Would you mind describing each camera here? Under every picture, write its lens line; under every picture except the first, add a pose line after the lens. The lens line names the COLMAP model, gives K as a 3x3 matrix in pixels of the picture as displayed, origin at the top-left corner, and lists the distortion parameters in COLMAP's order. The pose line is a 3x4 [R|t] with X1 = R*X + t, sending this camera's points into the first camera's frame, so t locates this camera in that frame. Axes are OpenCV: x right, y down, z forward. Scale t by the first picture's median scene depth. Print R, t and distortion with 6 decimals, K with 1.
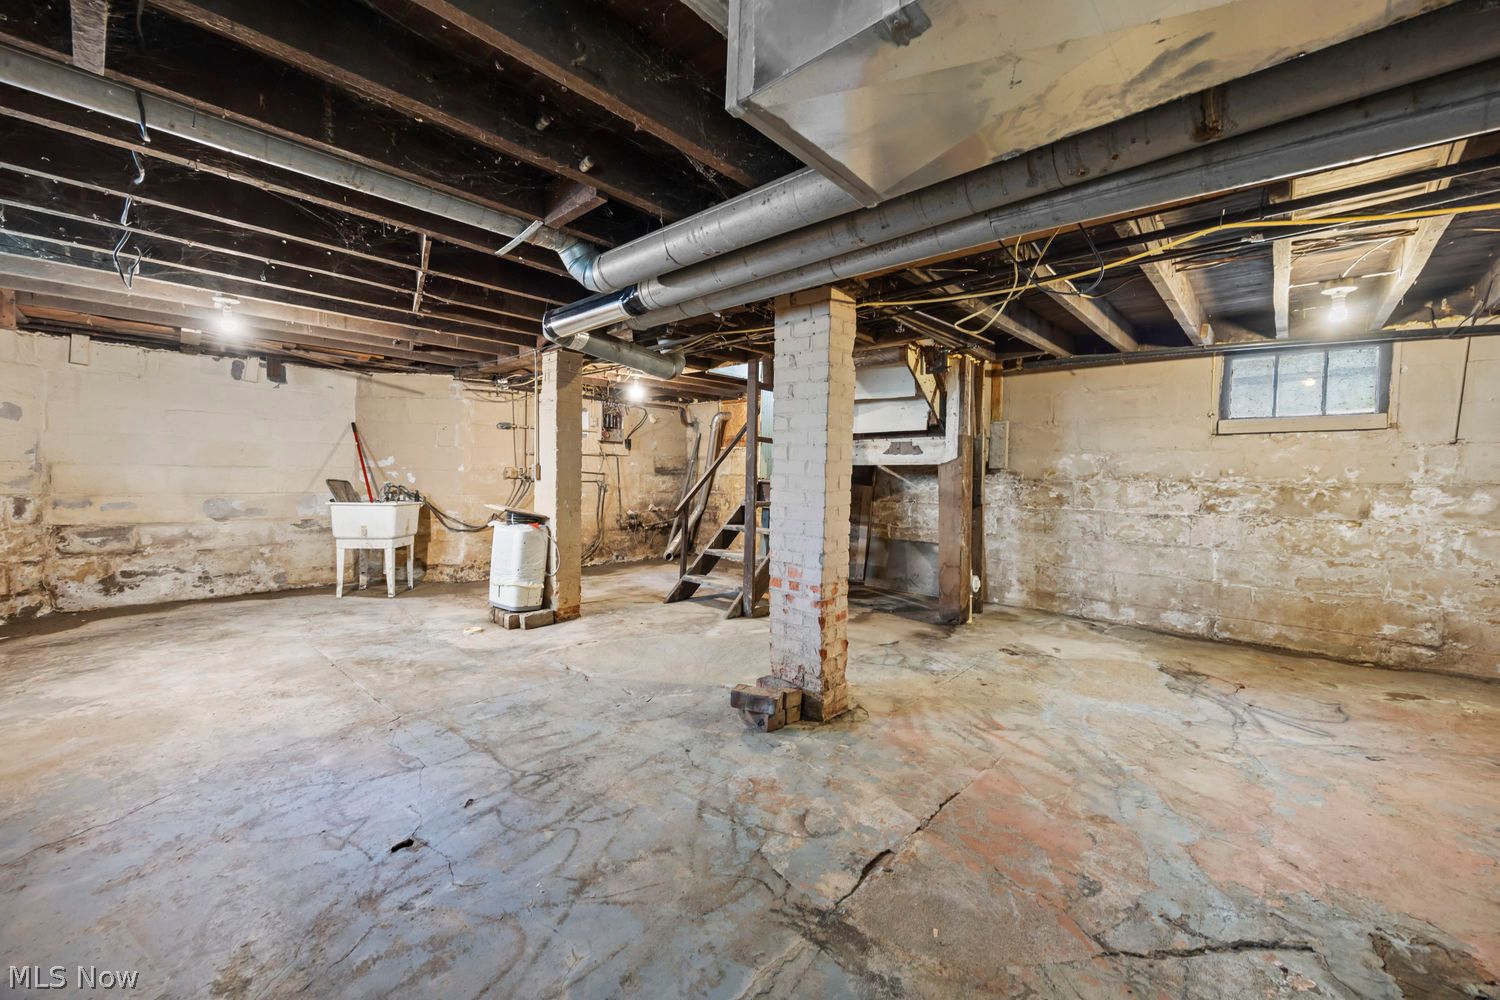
lens RADIAL K [[599.5, 0, 750.3], [0, 599.5, 493.8], [0, 0, 1]] dist [-0.001888, -0.000420]
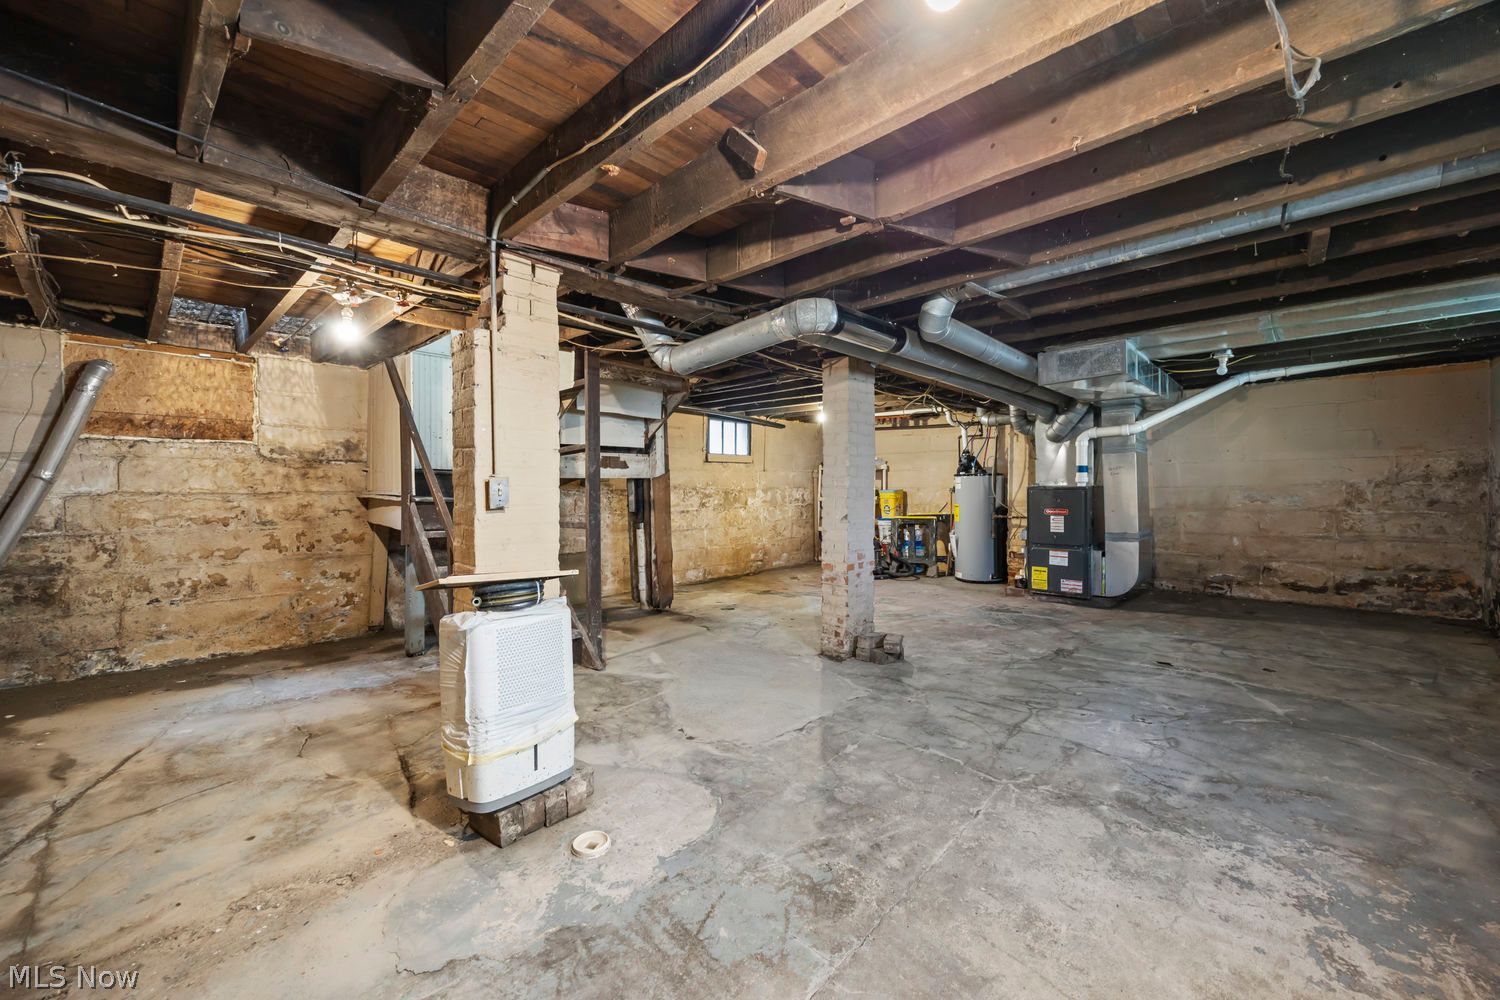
lens RADIAL K [[599.5, 0, 751.3], [0, 599.5, 493.9], [0, 0, 1]] dist [-0.001888, -0.000420]
pose [[-0.025460, -0.023745, 0.999394, -1.118243], [0.037944, 0.998975, 0.024701, -0.051948], [-0.998956, 0.038549, -0.024532, 1.079258]]
